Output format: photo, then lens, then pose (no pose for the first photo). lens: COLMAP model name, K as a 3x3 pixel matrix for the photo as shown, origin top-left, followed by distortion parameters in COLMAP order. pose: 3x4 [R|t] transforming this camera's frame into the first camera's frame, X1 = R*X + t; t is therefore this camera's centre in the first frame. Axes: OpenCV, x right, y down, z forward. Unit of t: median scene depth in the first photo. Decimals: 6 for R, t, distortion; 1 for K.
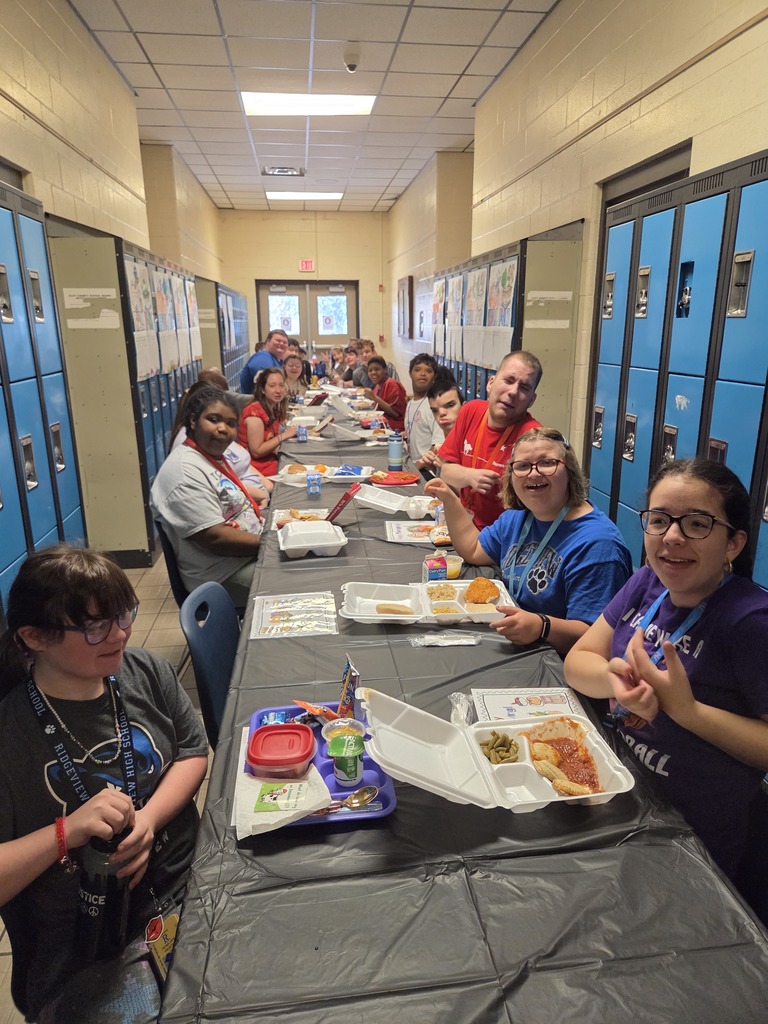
lens RADIAL K [[682.2, 0, 384.0], [0, 682.2, 512.0], [0, 0, 1]] dist [0.001425, 0.001315]
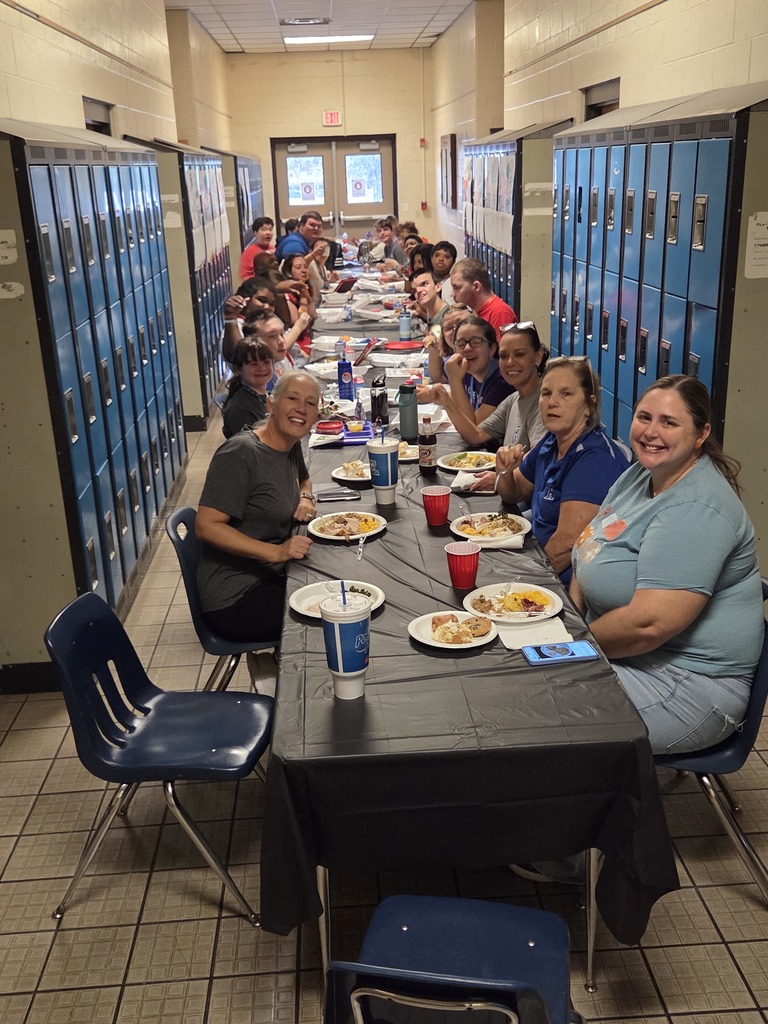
lens RADIAL K [[999.5, 0, 371.4], [0, 999.5, 516.2], [0, 0, 1]] dist [0.027192, -0.015935]
pose [[0.997029, -0.004581, -0.076890, 0.030073], [0.009630, 0.997811, 0.065422, 0.046866], [0.076422, -0.065968, 0.994891, -0.280206]]
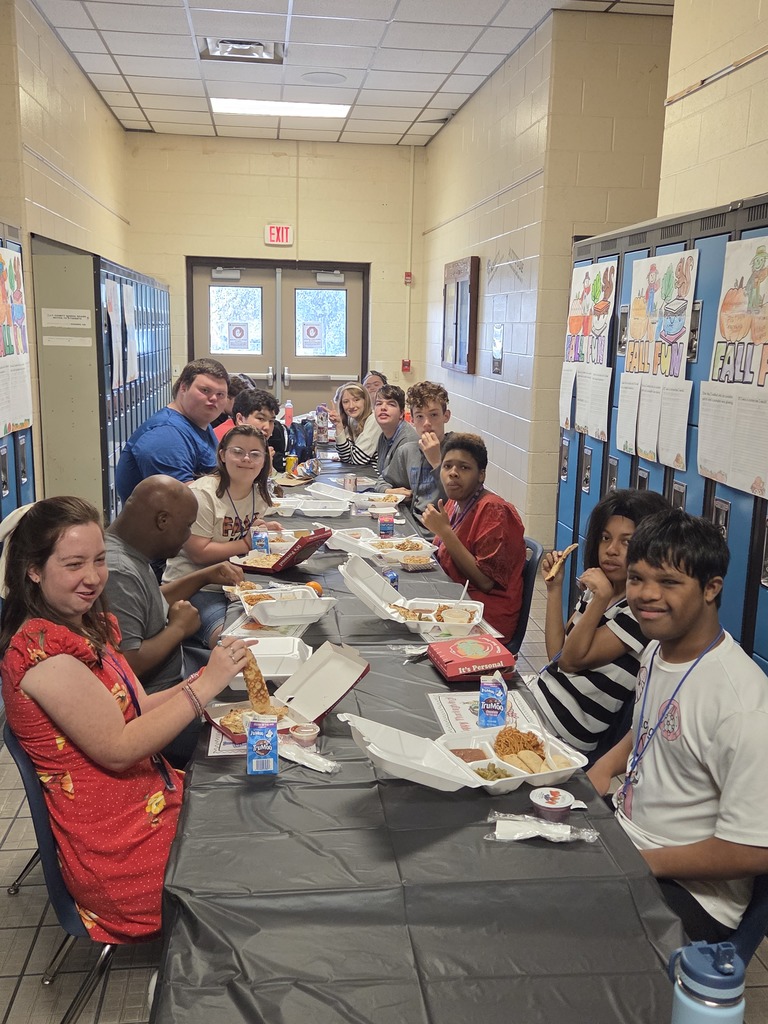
lens RADIAL K [[999.5, 0, 371.4], [0, 999.5, 516.2], [0, 0, 1]] dist [0.027192, -0.015935]
pose [[0.999549, 0.029447, -0.005848, -0.030189], [-0.029836, 0.995981, -0.084453, -0.074715], [0.003338, 0.084589, 0.996410, 0.233917]]
